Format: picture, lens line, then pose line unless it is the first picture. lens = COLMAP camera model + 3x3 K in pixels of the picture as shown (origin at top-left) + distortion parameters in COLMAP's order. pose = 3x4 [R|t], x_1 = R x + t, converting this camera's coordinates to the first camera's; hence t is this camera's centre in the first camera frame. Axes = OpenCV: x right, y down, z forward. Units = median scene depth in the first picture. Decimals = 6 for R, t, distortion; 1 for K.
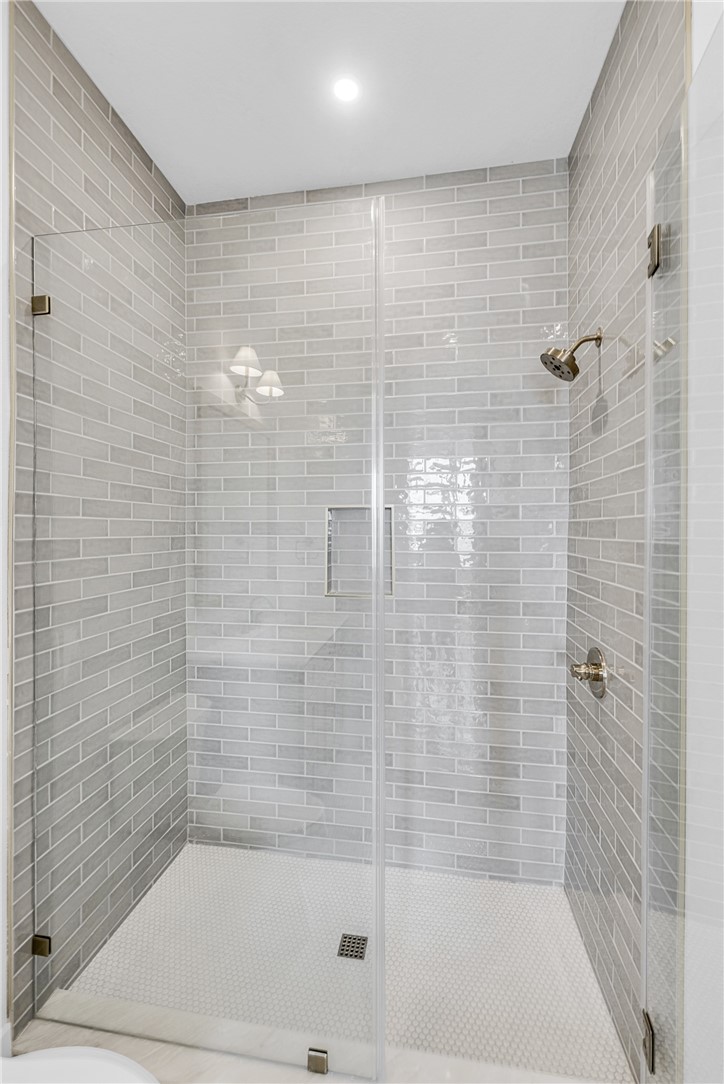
lens RADIAL K [[475.1, 0, 363.6], [0, 475.1, 532.8], [0, 0, 1]] dist [0.003380, -0.003850]
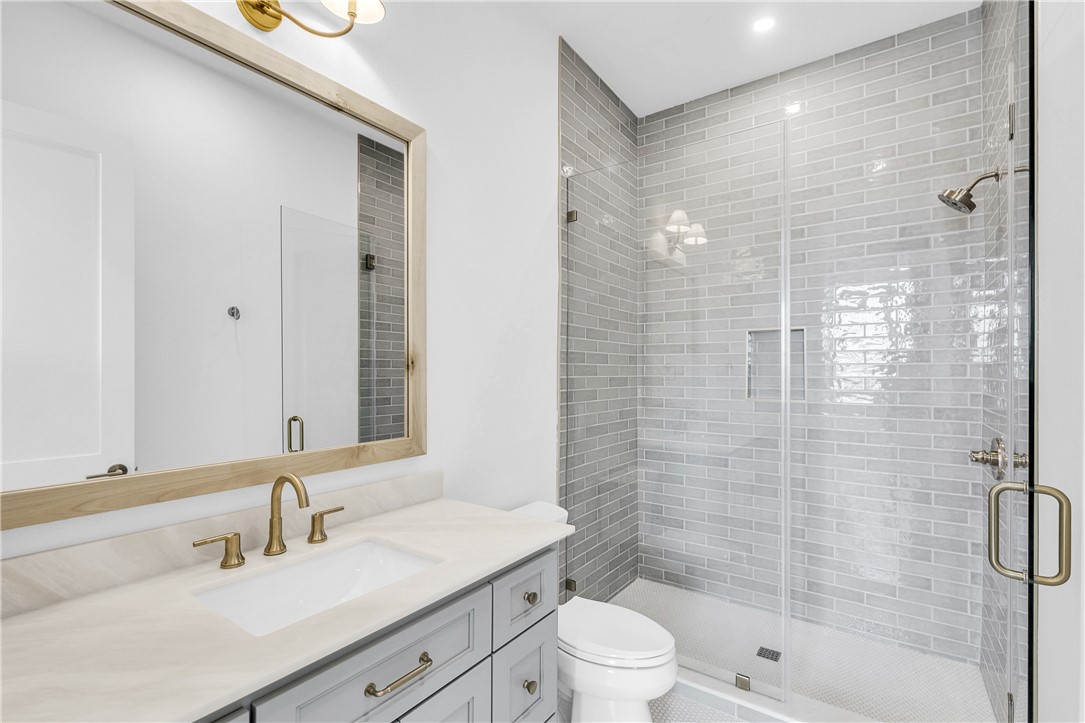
lens RADIAL K [[475.5, 0, 552.1], [0, 475.5, 367.0], [0, 0, 1]] dist [0.003380, -0.003850]
pose [[0.897010, -0.000644, -0.442010, 0.018538], [-0.004643, 0.999930, -0.010879, 0.063349], [0.441986, 0.011811, 0.896944, -0.400592]]
